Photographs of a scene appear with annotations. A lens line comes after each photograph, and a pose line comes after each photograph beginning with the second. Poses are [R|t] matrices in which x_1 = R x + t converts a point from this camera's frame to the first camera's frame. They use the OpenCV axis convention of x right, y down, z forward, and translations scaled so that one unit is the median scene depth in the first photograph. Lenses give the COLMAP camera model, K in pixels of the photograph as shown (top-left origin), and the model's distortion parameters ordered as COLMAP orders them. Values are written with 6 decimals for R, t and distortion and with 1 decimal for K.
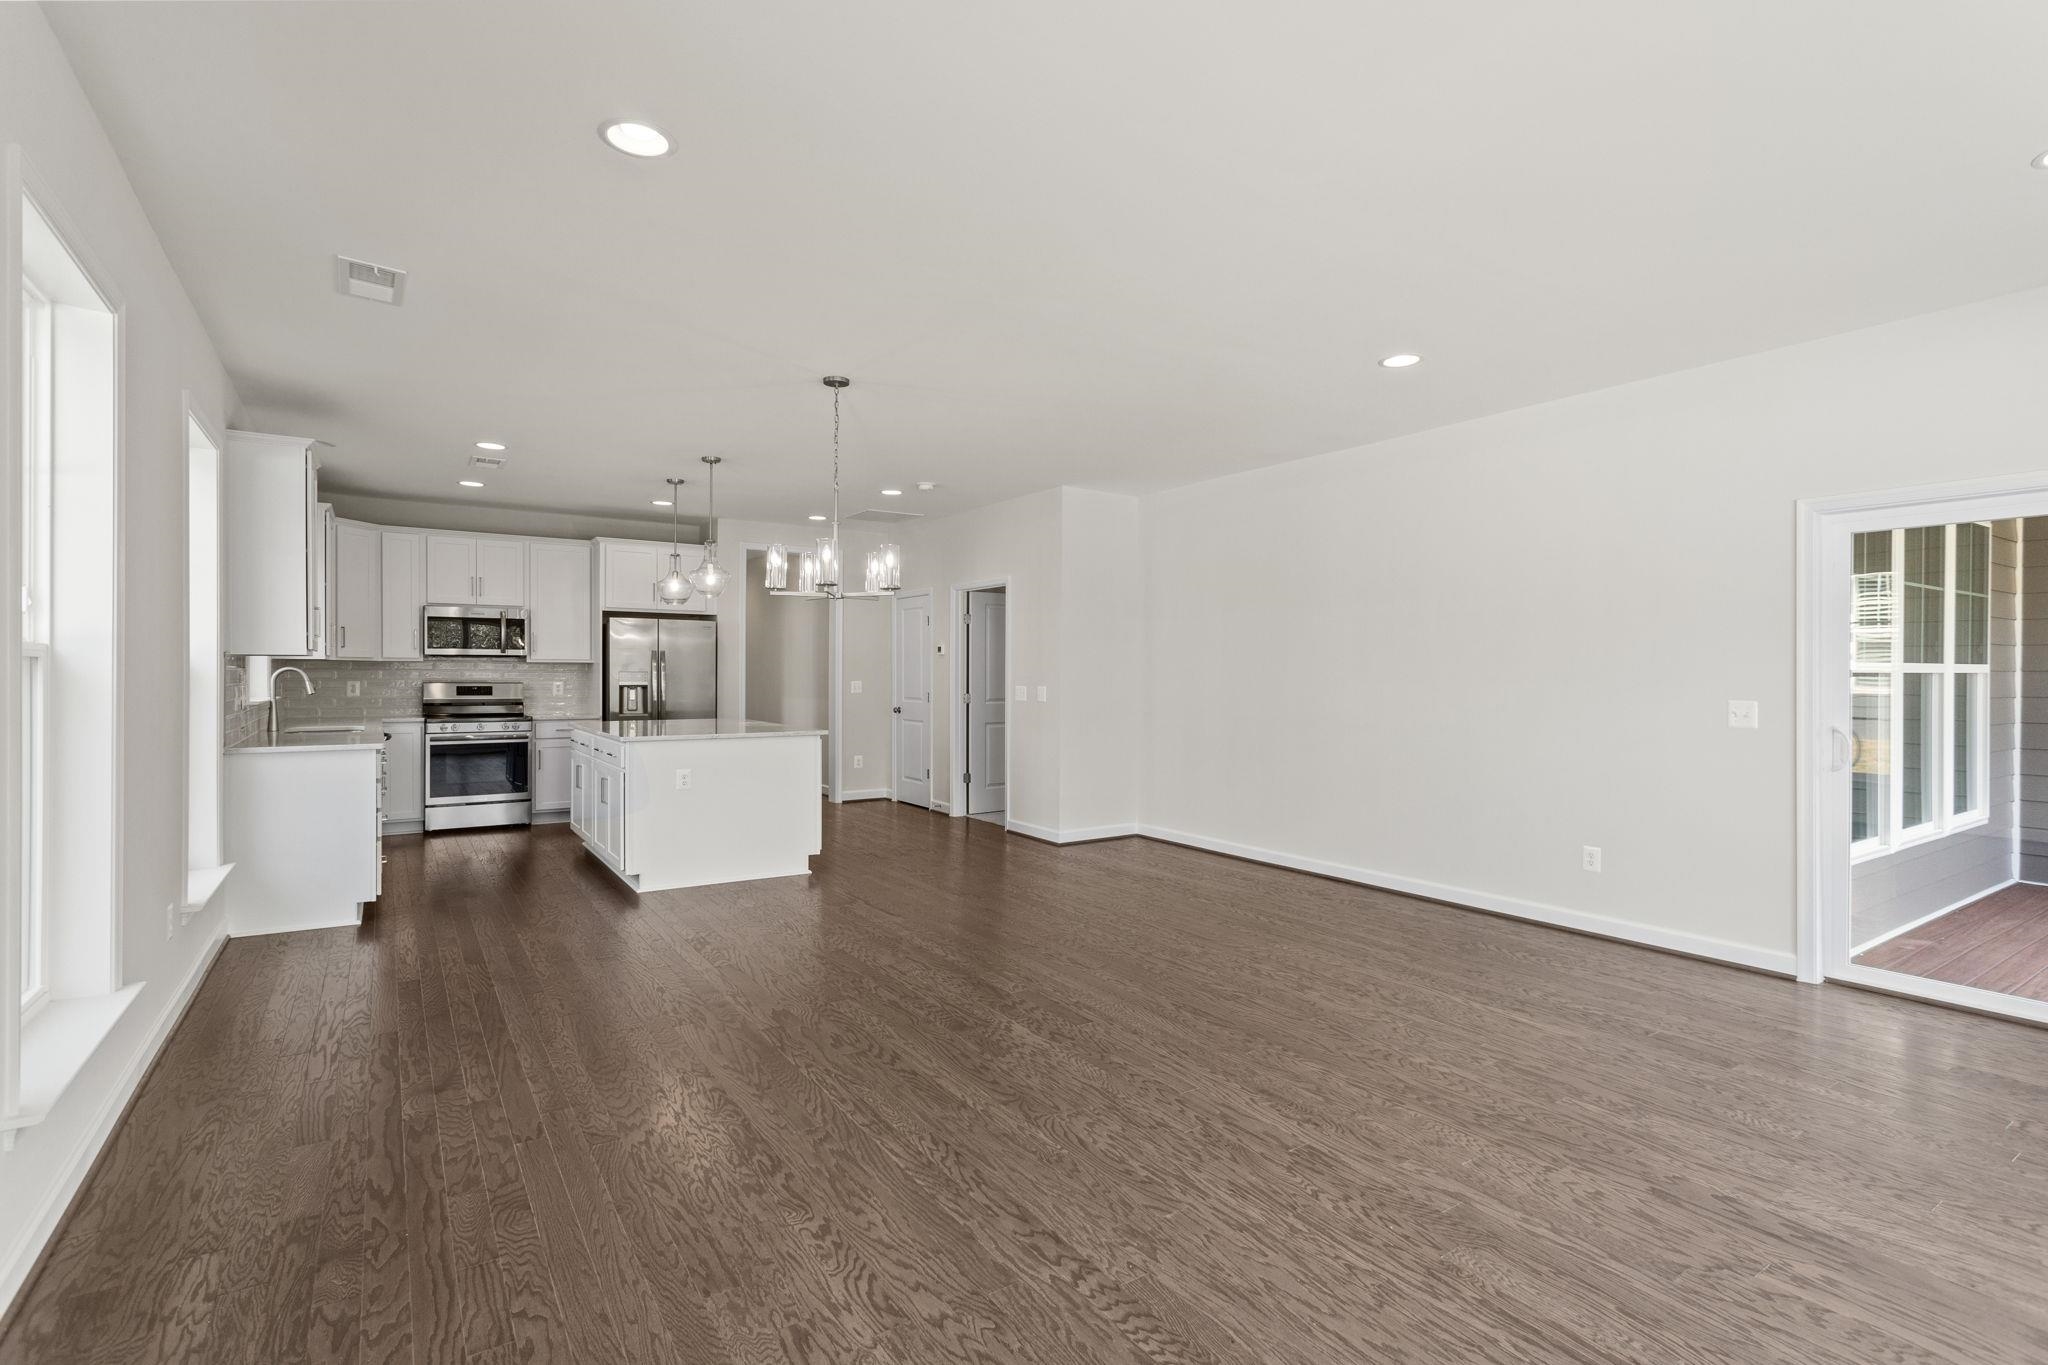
lens RADIAL K [[973.5, 0, 1024.0], [0, 973.5, 682.5], [0, 0, 1]] dist [0.000306, 0.000960]
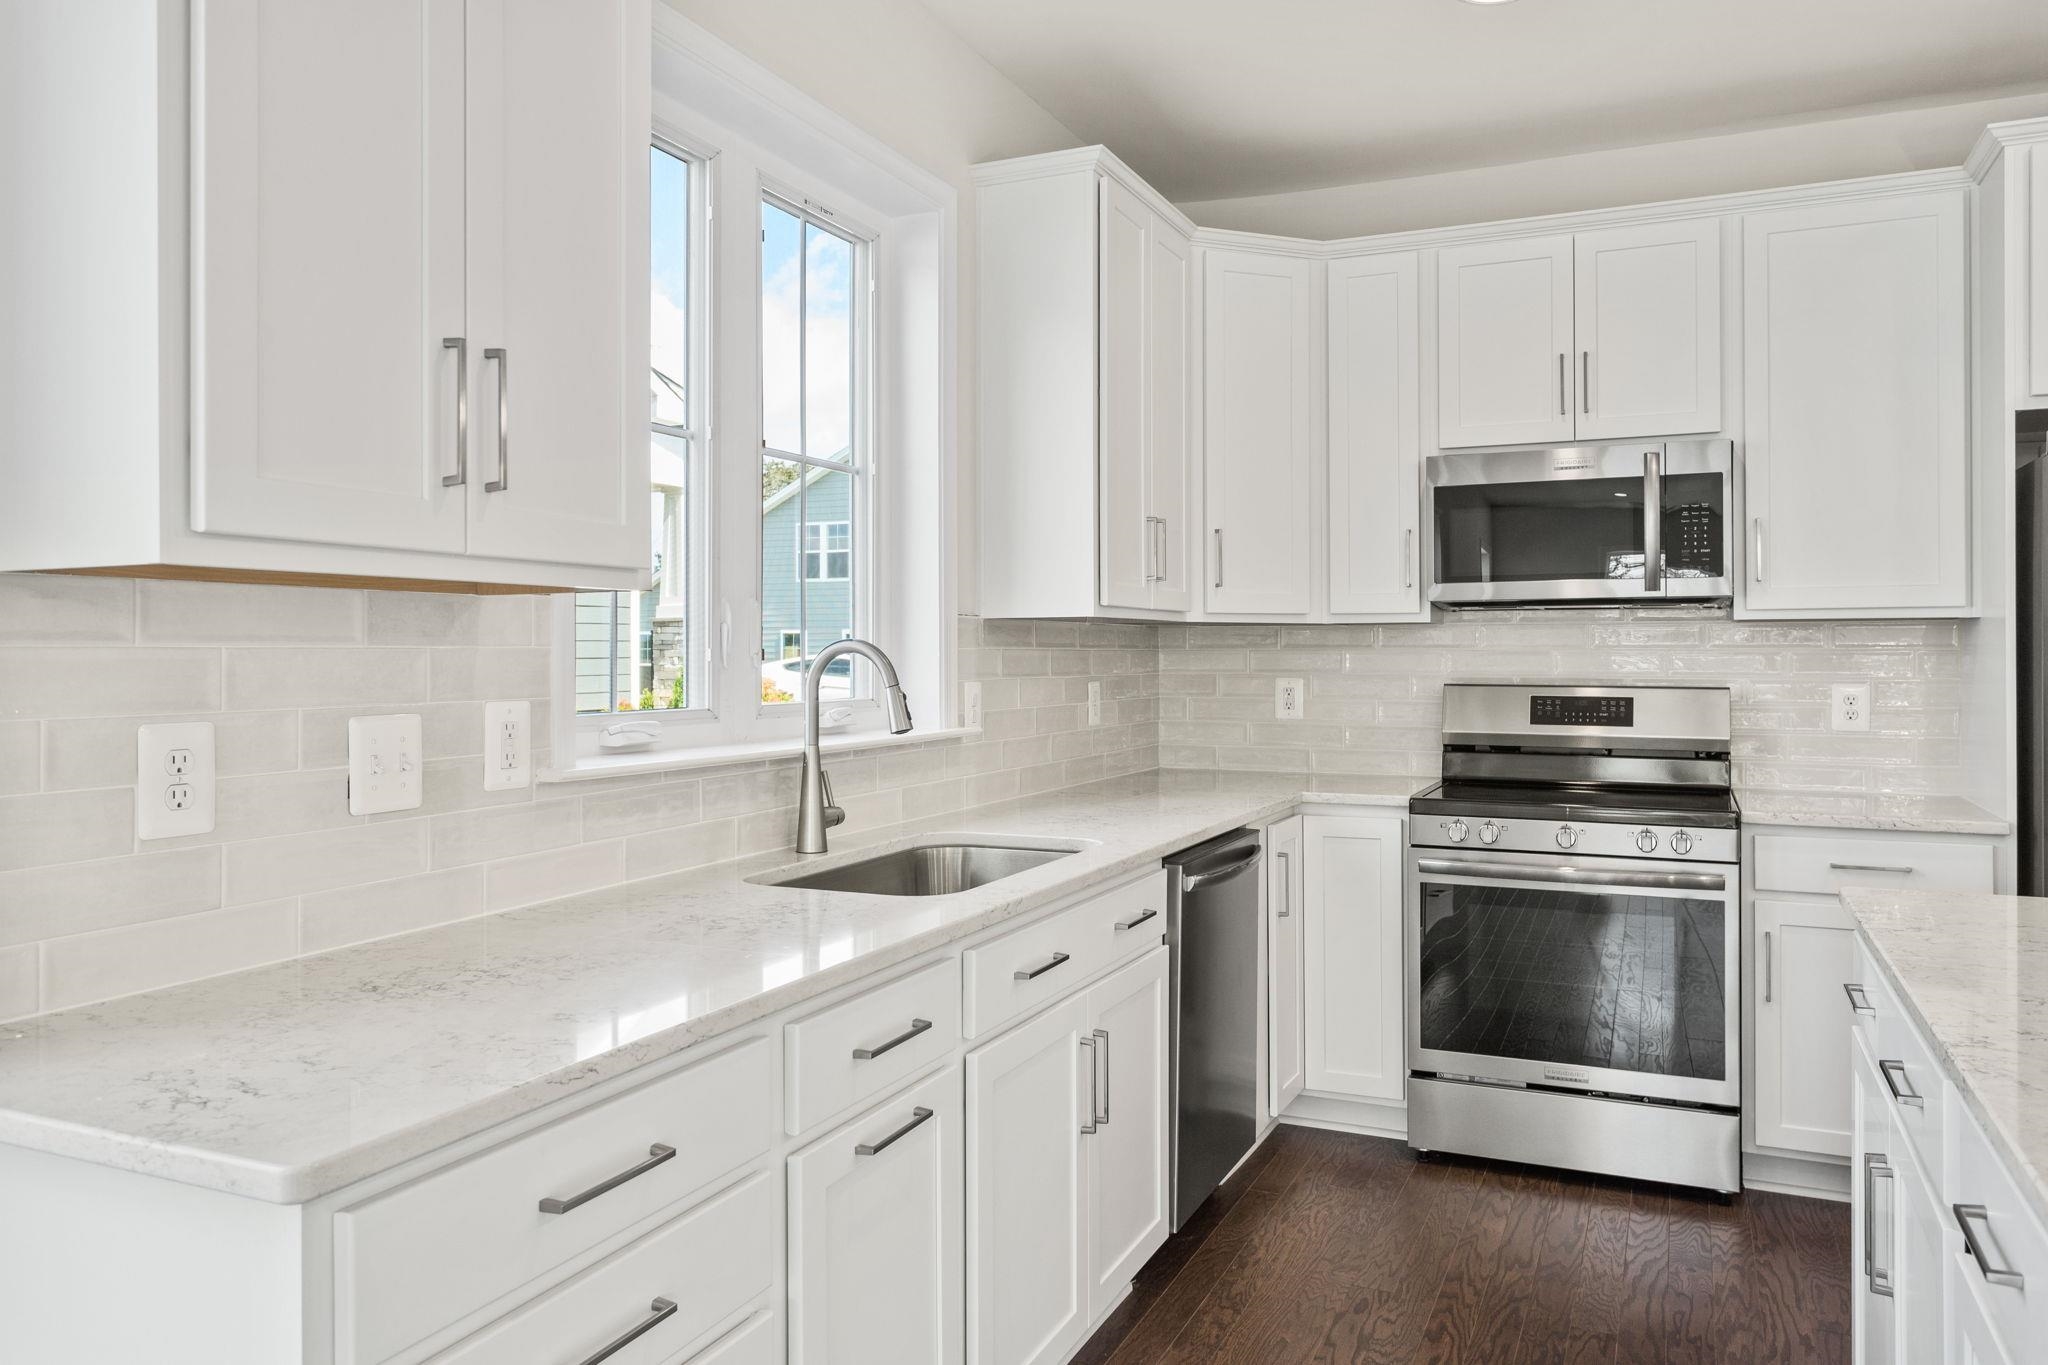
lens RADIAL K [[1454.4, 0, 1032.4], [0, 1454.4, 650.4], [0, 0, 1]] dist [-0.002394, 0.001020]
pose [[0.538304, -0.004763, -0.842737, -0.254339], [-0.004499, 0.999954, -0.008525, -0.006836], [0.842739, 0.008380, 0.538258, 0.586303]]
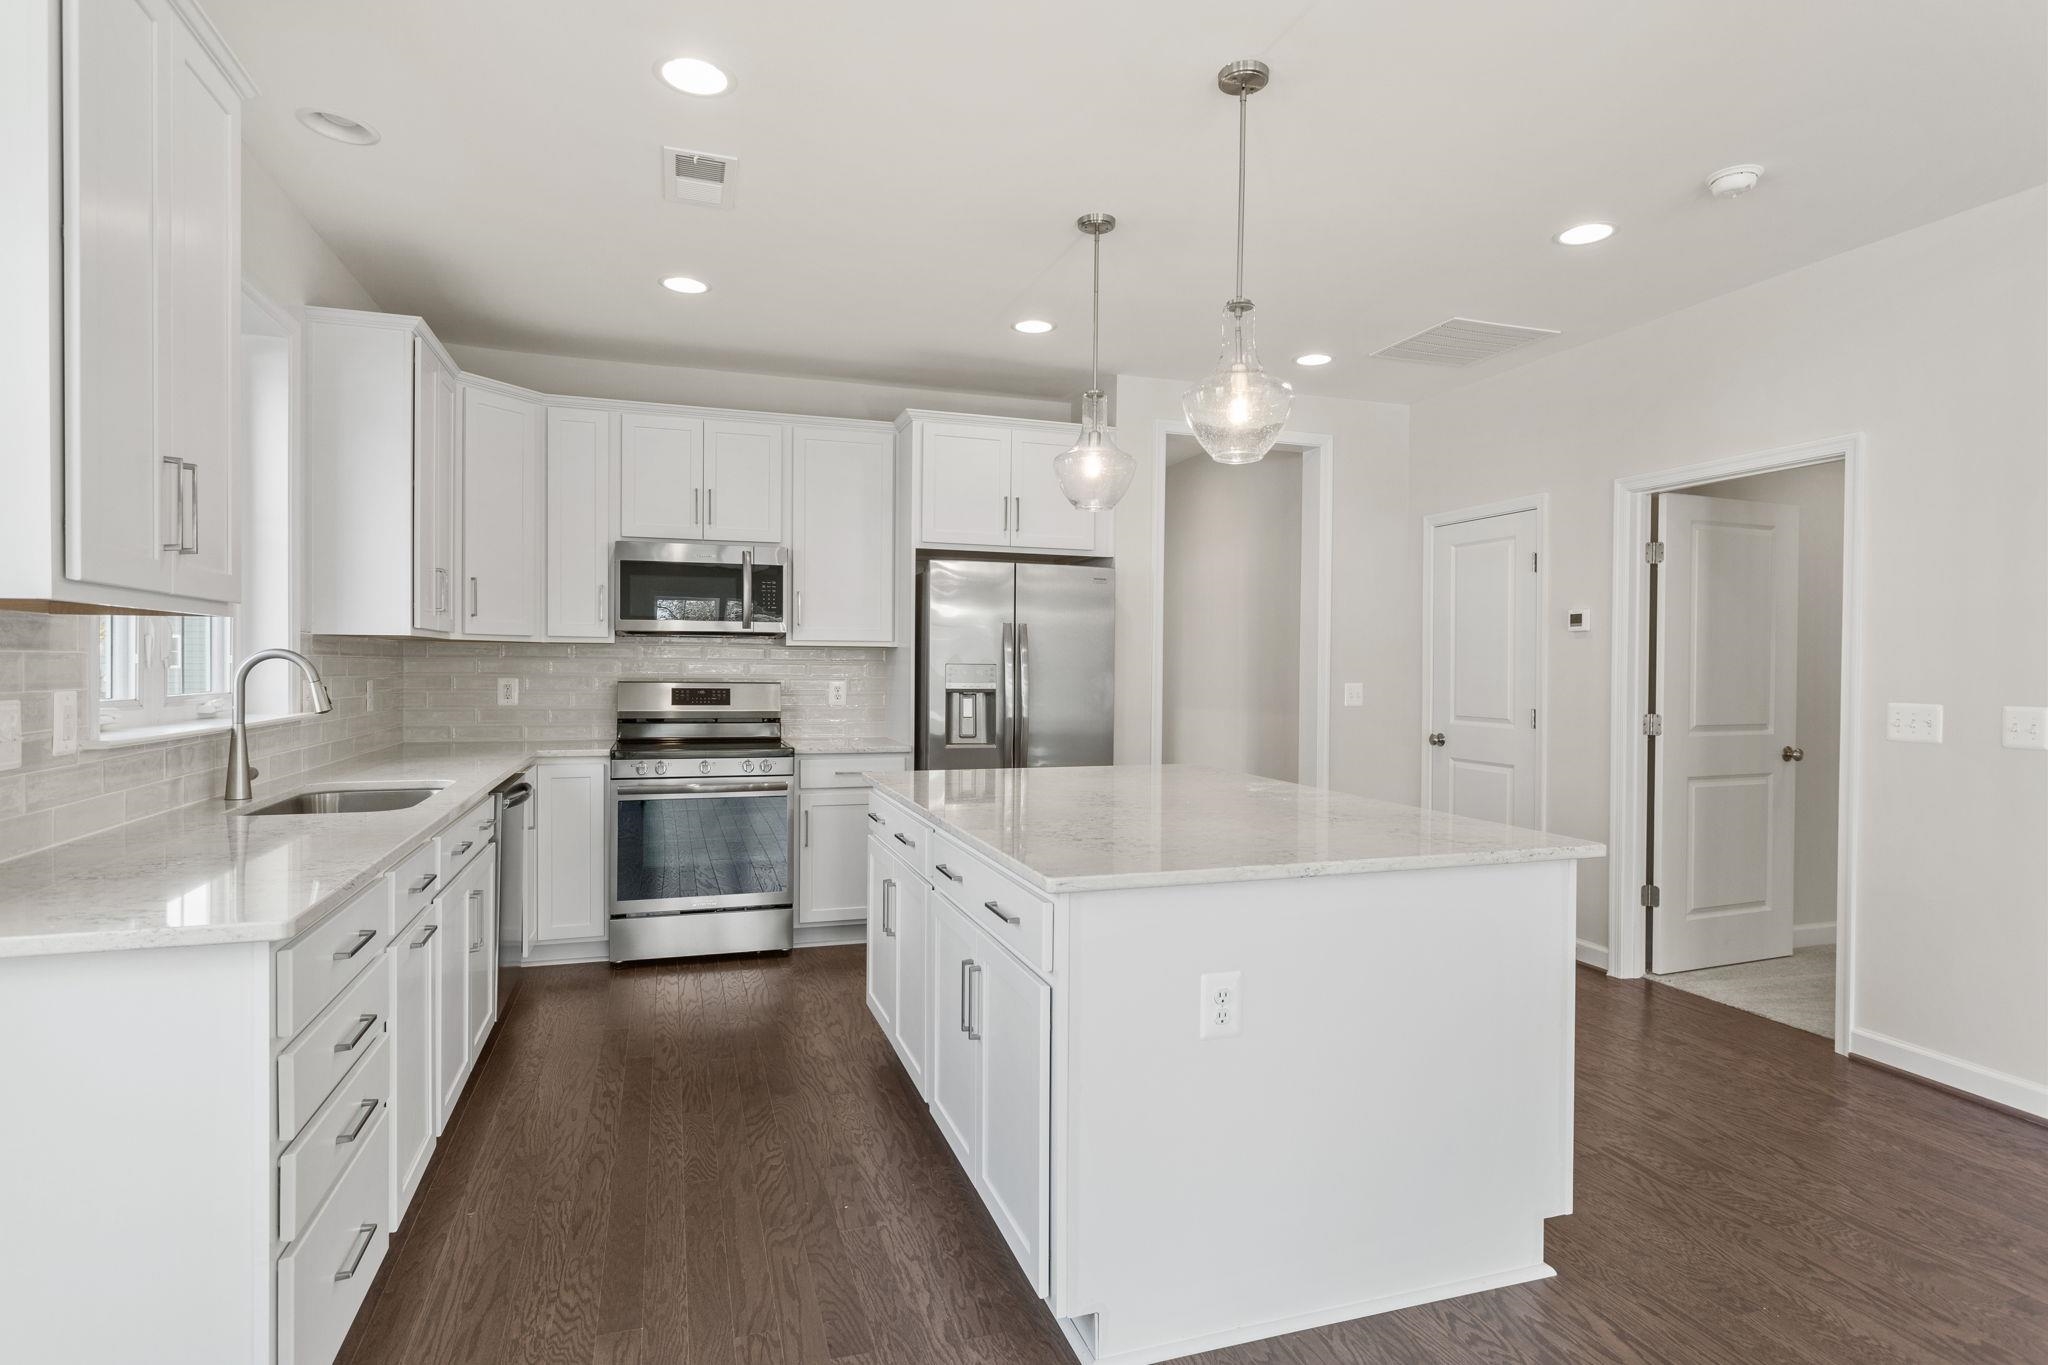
lens RADIAL K [[1061.3, 0, 1024.0], [0, 1061.3, 682.5], [0, 0, 1]] dist [-0.000816, 0.000252]
pose [[0.966389, 0.008575, -0.256940, -0.229586], [-0.007042, 0.999951, 0.006886, -0.005174], [0.256987, -0.004845, 0.966403, 0.460406]]
